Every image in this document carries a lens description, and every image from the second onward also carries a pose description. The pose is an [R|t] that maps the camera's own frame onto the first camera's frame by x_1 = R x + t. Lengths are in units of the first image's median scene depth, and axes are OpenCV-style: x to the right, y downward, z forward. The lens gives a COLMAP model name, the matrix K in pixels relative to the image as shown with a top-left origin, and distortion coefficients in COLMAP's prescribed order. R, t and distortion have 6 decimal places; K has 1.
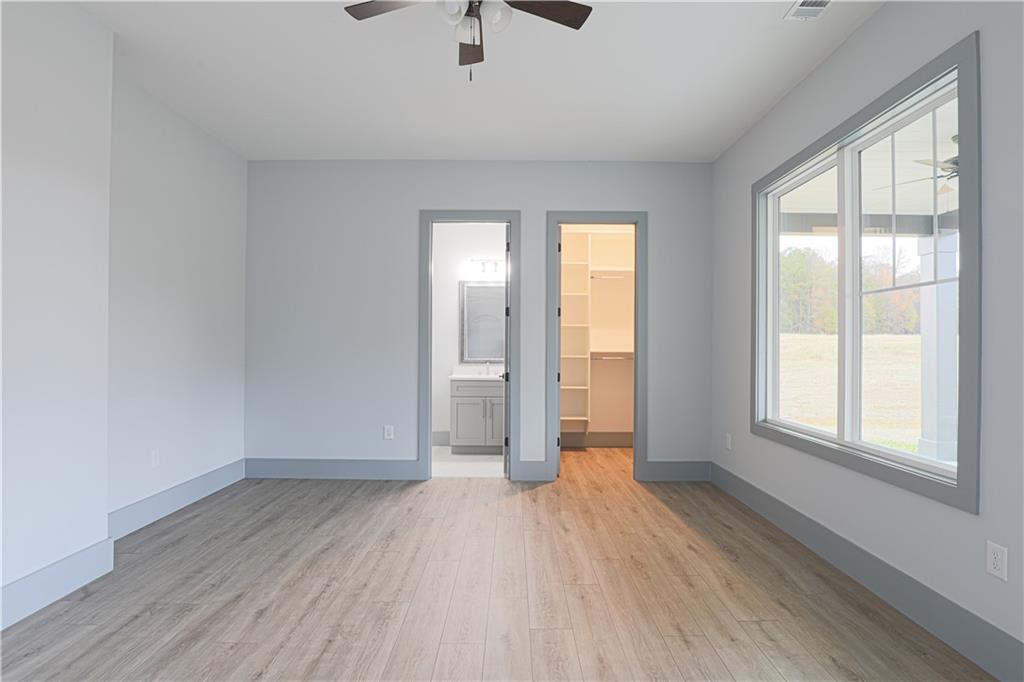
lens RADIAL K [[500.2, 0, 519.0], [0, 500.2, 343.8], [0, 0, 1]] dist [-0.025837, 0.000284]
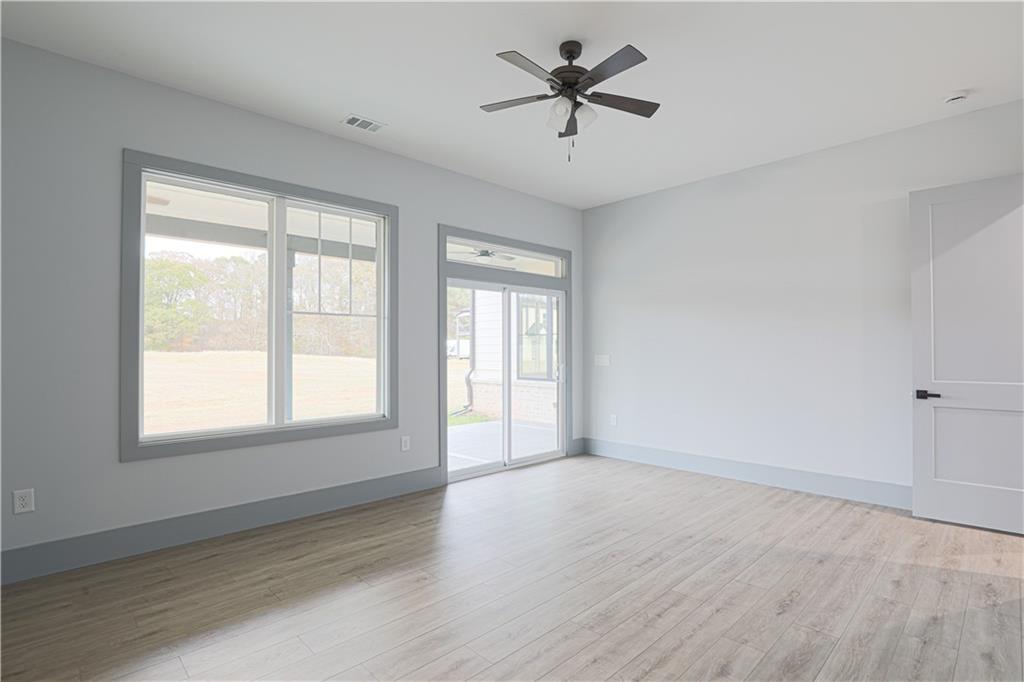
lens RADIAL K [[500.2, 0, 519.0], [0, 500.2, 343.8], [0, 0, 1]] dist [-0.025837, 0.000284]
pose [[-0.695027, 0.007575, 0.718944, -0.476397], [-0.002392, 0.999915, -0.012848, 0.000909], [-0.718980, -0.010650, -0.694949, 0.985174]]
